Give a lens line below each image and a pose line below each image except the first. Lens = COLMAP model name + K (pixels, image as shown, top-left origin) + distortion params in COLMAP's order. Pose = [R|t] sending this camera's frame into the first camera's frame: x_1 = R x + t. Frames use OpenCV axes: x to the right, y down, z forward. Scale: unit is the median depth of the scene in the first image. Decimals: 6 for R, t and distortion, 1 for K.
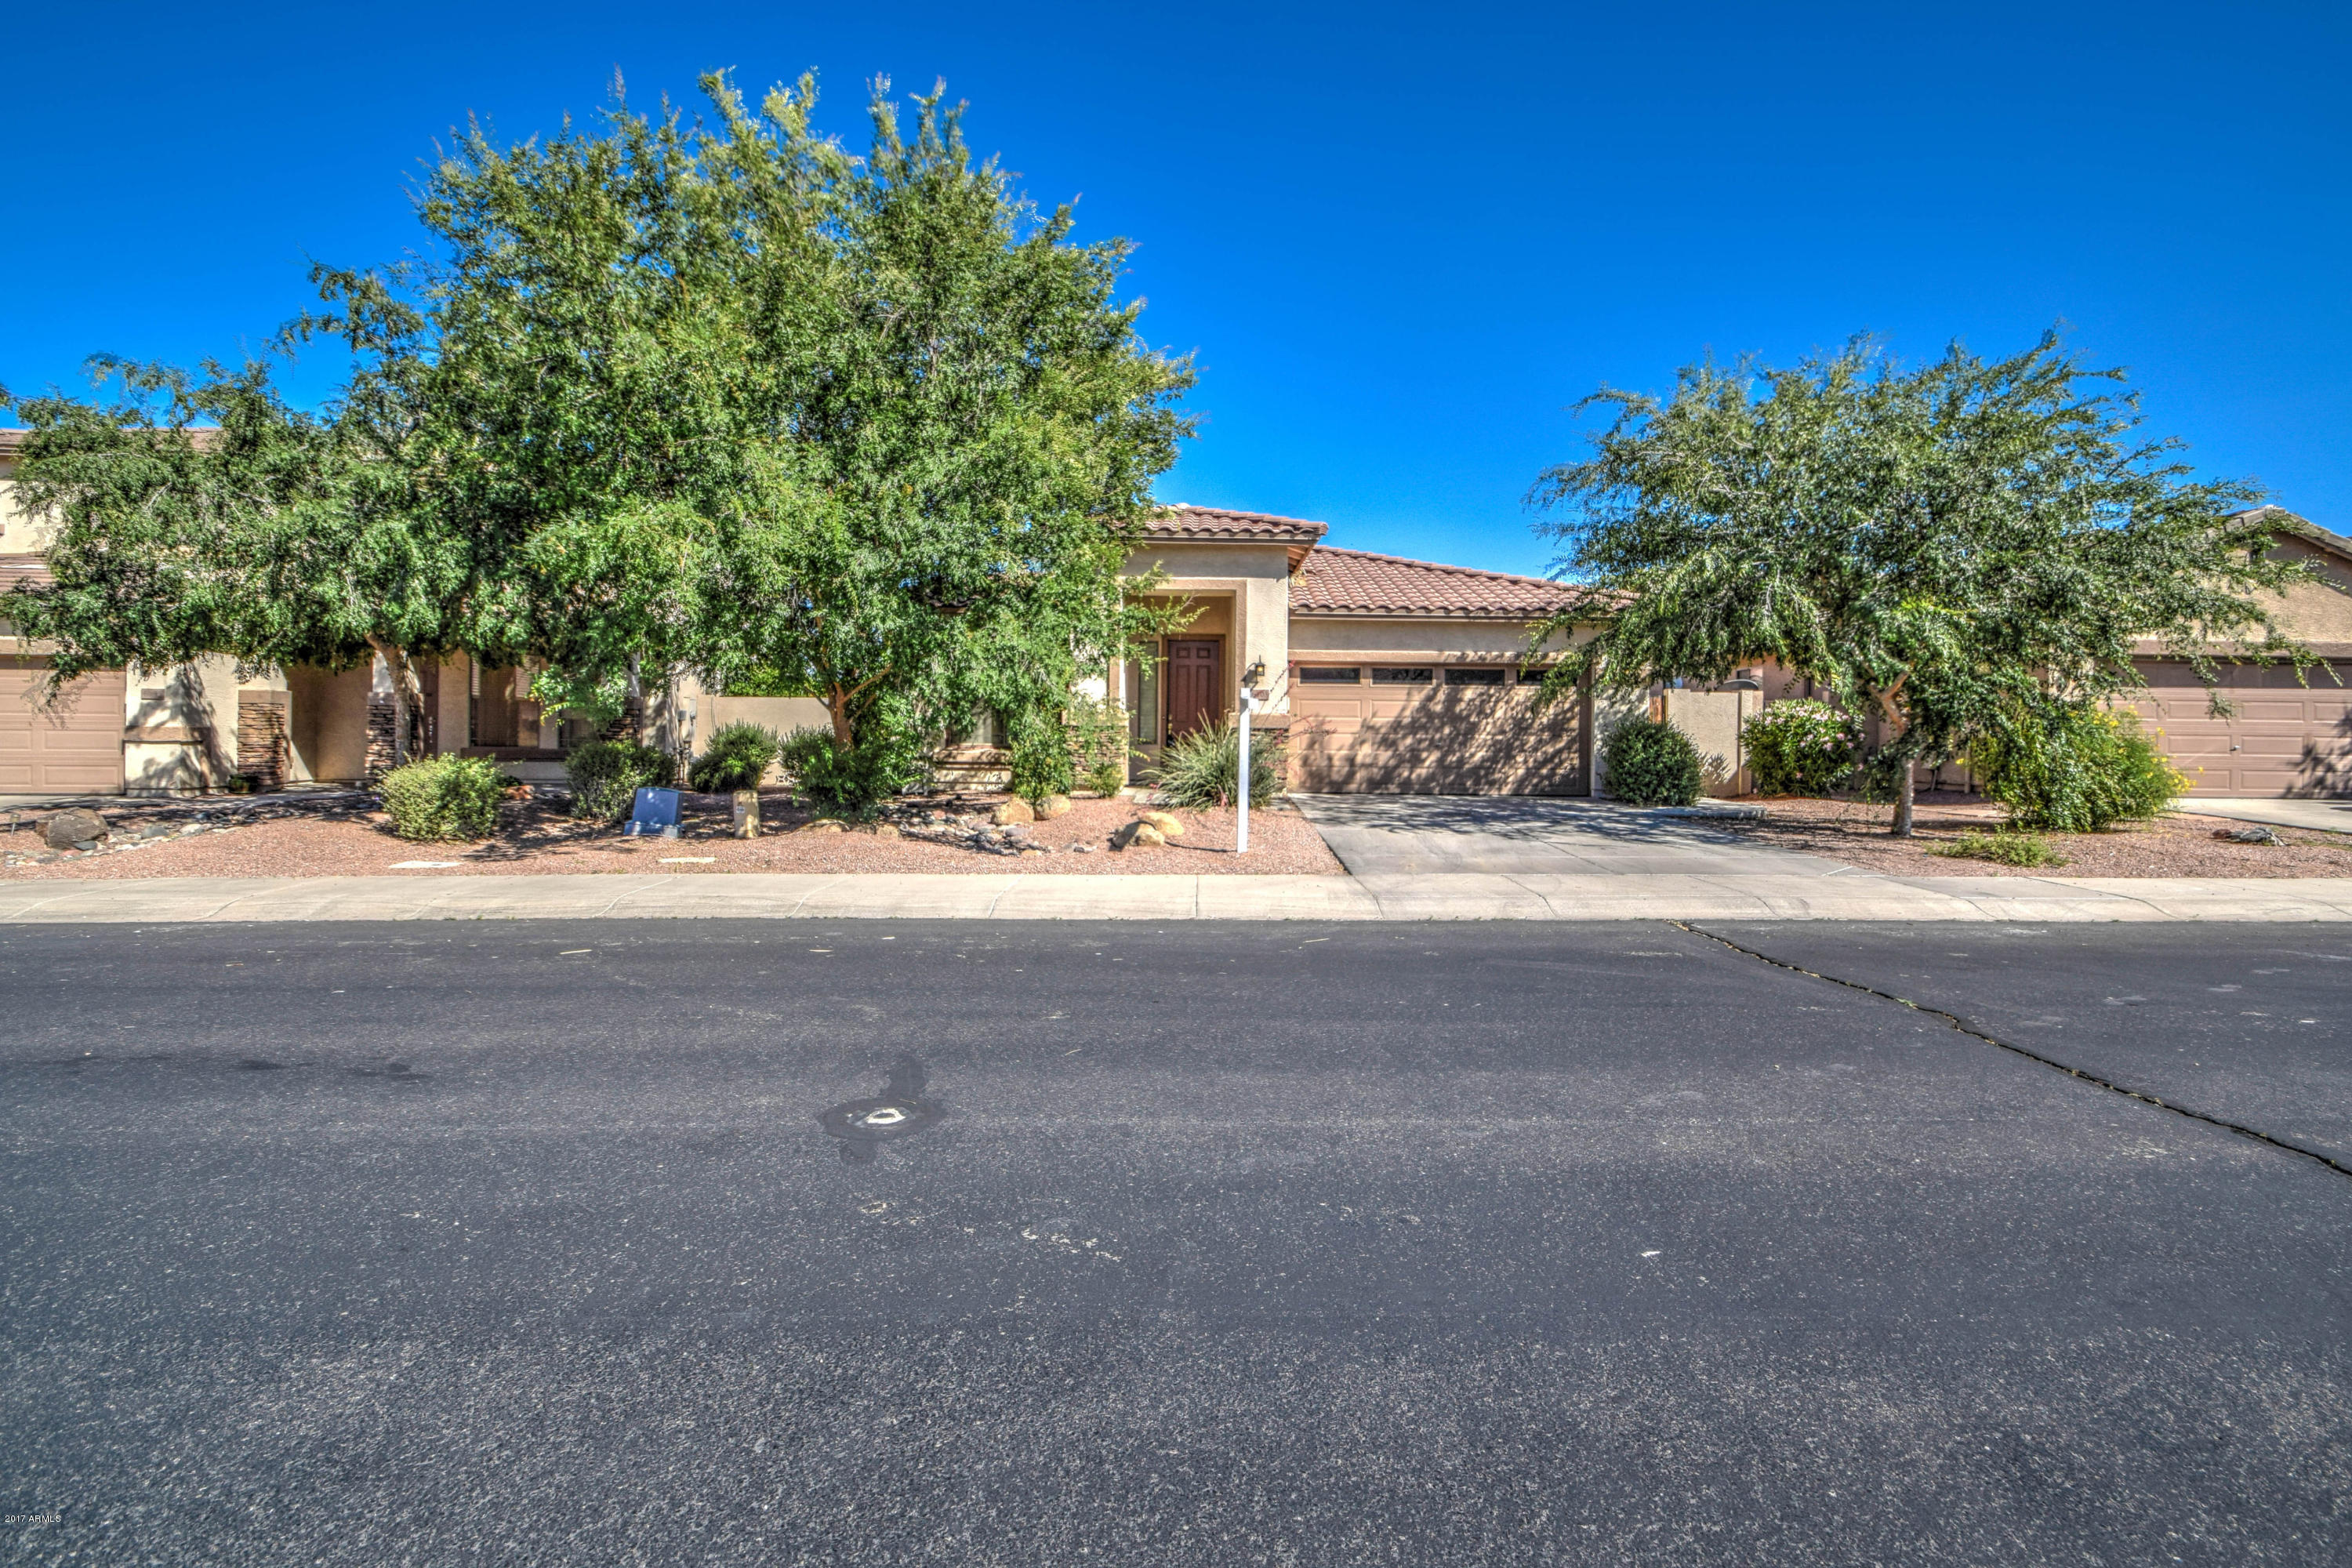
lens RADIAL K [[1066.4, 0, 1171.4], [0, 1066.4, 768.5], [0, 0, 1]] dist [0.001241, 0.000024]
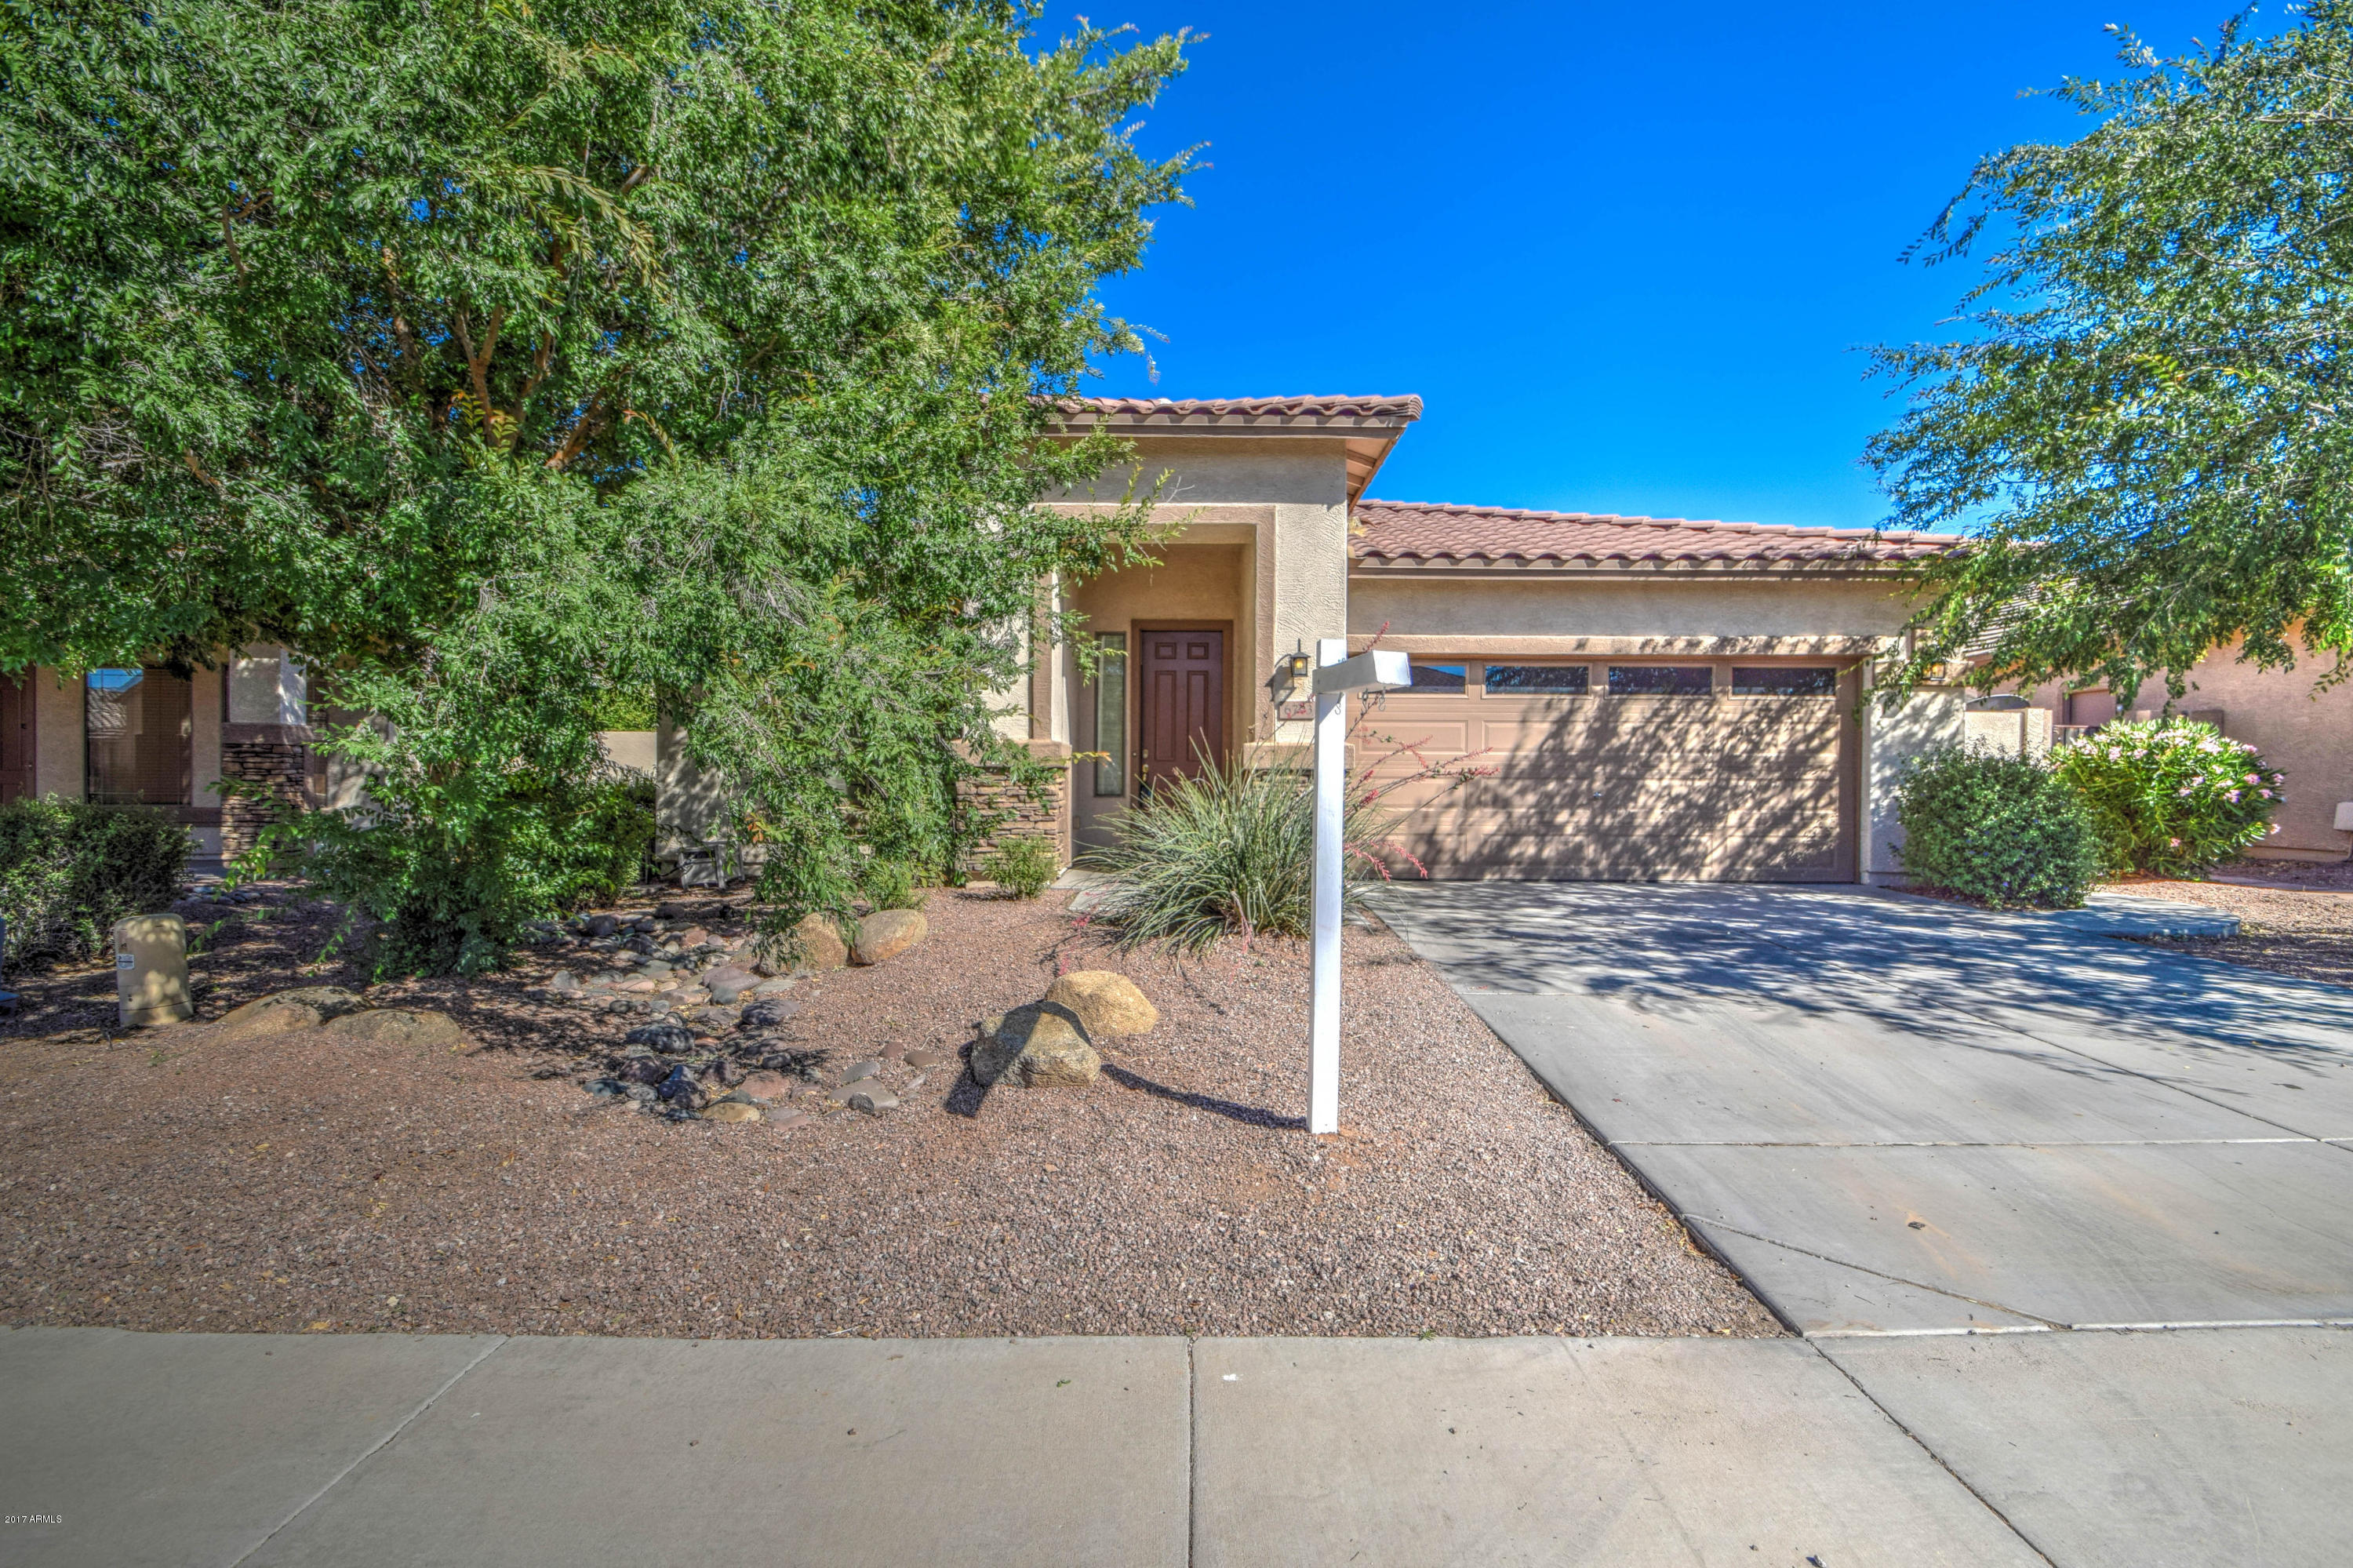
lens RADIAL K [[1066.9, 0, 1175.6], [0, 1066.9, 788.5], [0, 0, 1]] dist [0.001241, 0.000024]
pose [[0.999922, -0.003220, 0.012071, 0.009934], [0.003479, 0.999763, -0.021480, -0.014124], [-0.011999, 0.021520, 0.999696, 0.413329]]
